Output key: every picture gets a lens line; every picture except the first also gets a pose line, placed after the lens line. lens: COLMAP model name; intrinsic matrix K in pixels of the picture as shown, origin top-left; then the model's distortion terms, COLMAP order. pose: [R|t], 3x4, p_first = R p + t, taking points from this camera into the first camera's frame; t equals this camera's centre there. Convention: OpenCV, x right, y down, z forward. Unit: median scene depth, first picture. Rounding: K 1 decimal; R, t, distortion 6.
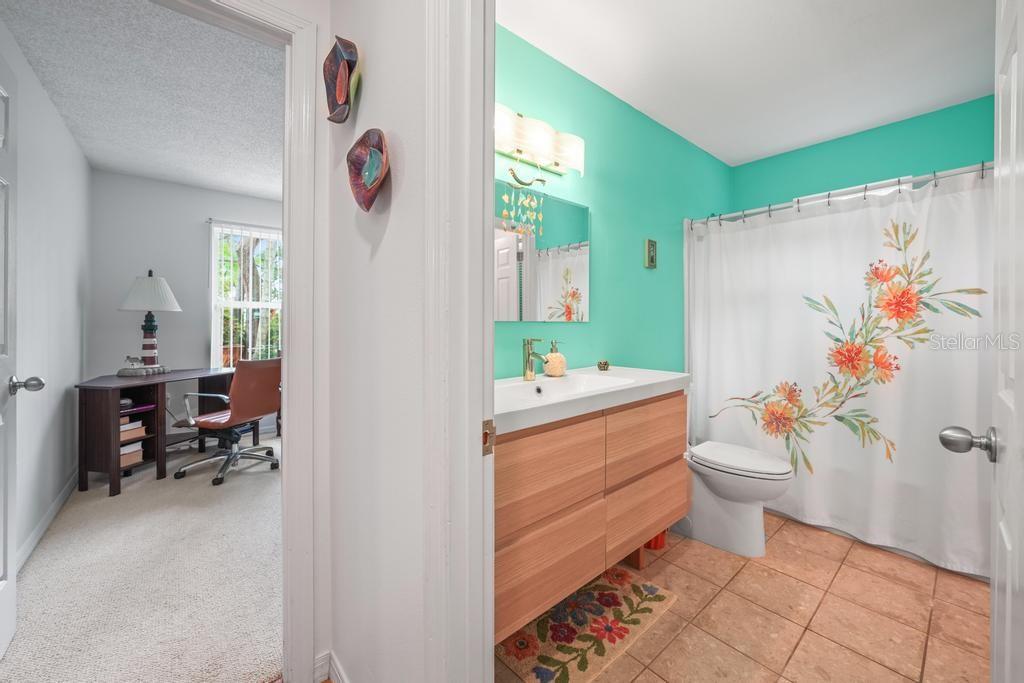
lens RADIAL K [[393.3, 0, 520.5], [0, 393.3, 321.6], [0, 0, 1]] dist [-0.015281, 0.002171]
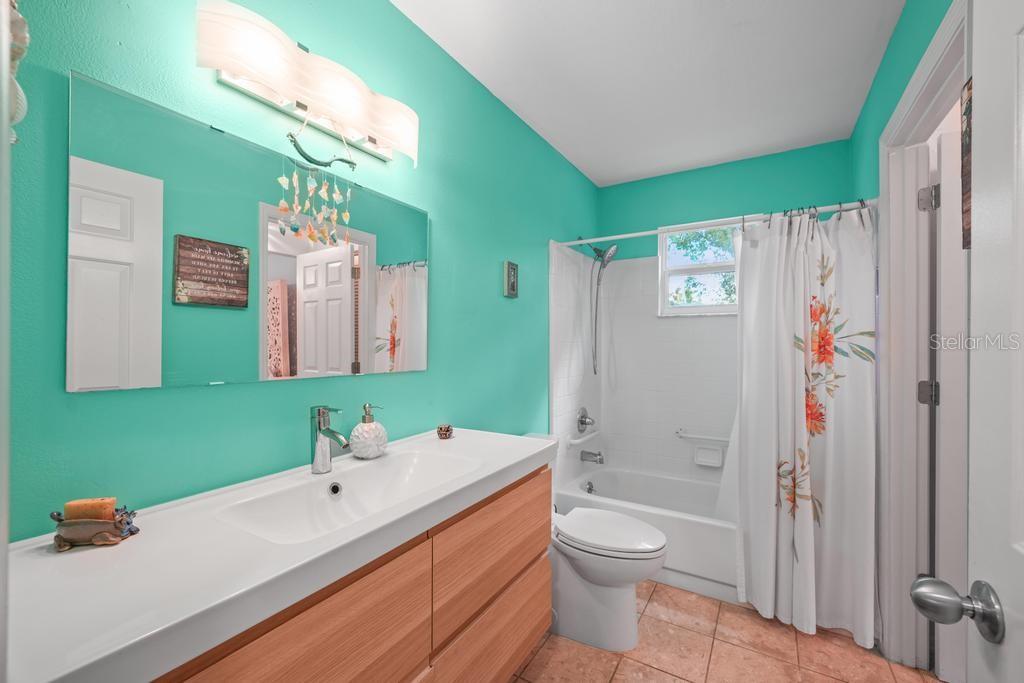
lens RADIAL K [[416.2, 0, 514.8], [0, 416.2, 344.3], [0, 0, 1]] dist [-0.011535, -0.000297]
pose [[0.952232, 0.002920, 0.305360, 0.107574], [-0.003126, 0.999995, 0.000187, -0.054362], [-0.305358, -0.001133, 0.952237, 0.250777]]
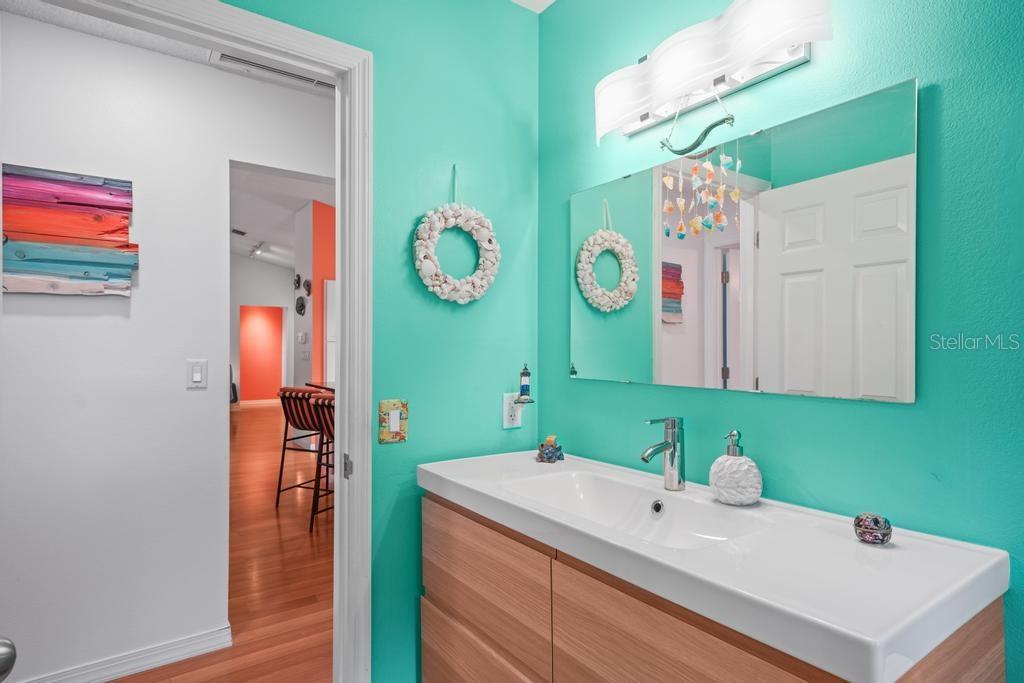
lens RADIAL K [[548.4, 0, 514.7], [0, 548.4, 344.1], [0, 0, 1]] dist [0.006106, 0.000324]
pose [[-0.096104, -0.010503, -0.995316, 0.804256], [-0.002003, 0.999944, -0.010359, -0.053439], [0.995369, 0.000998, -0.096119, 0.792369]]
